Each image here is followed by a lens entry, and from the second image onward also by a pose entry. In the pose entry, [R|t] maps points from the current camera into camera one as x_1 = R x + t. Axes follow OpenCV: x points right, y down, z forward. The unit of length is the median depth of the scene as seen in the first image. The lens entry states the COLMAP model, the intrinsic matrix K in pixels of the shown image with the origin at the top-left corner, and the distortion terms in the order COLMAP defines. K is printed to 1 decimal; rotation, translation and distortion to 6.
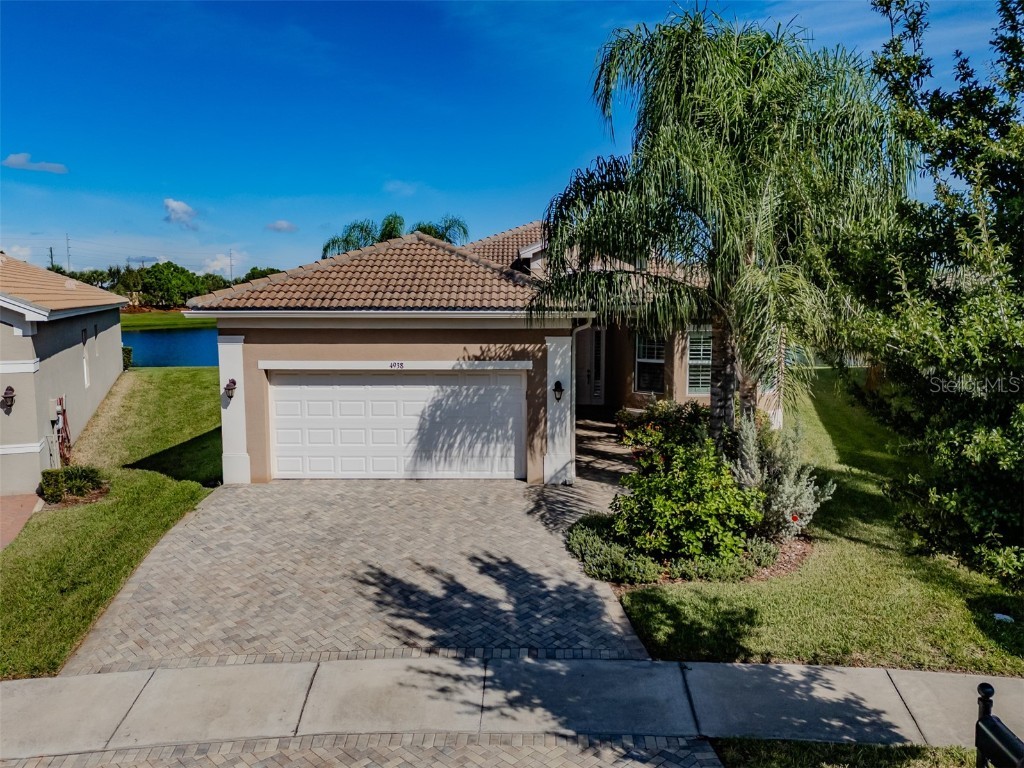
lens RADIAL K [[813.2, 0, 498.5], [0, 813.2, 389.1], [0, 0, 1]] dist [0.103707, -0.154489]
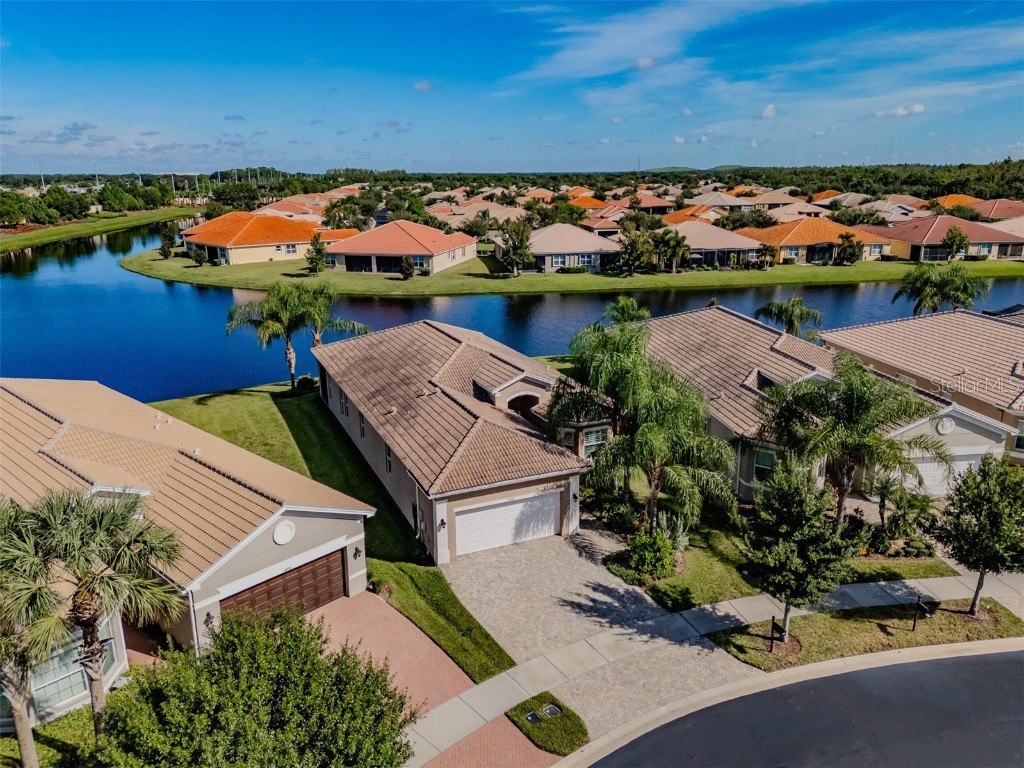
lens RADIAL K [[745.7, 0, 524.5], [0, 745.7, 379.7], [0, 0, 1]] dist [0.069697, -0.118195]
pose [[0.899587, -0.113509, 0.421733, -1.226008], [0.052964, 0.986862, 0.152637, -0.886706], [-0.433518, -0.114973, 0.893780, -1.094382]]
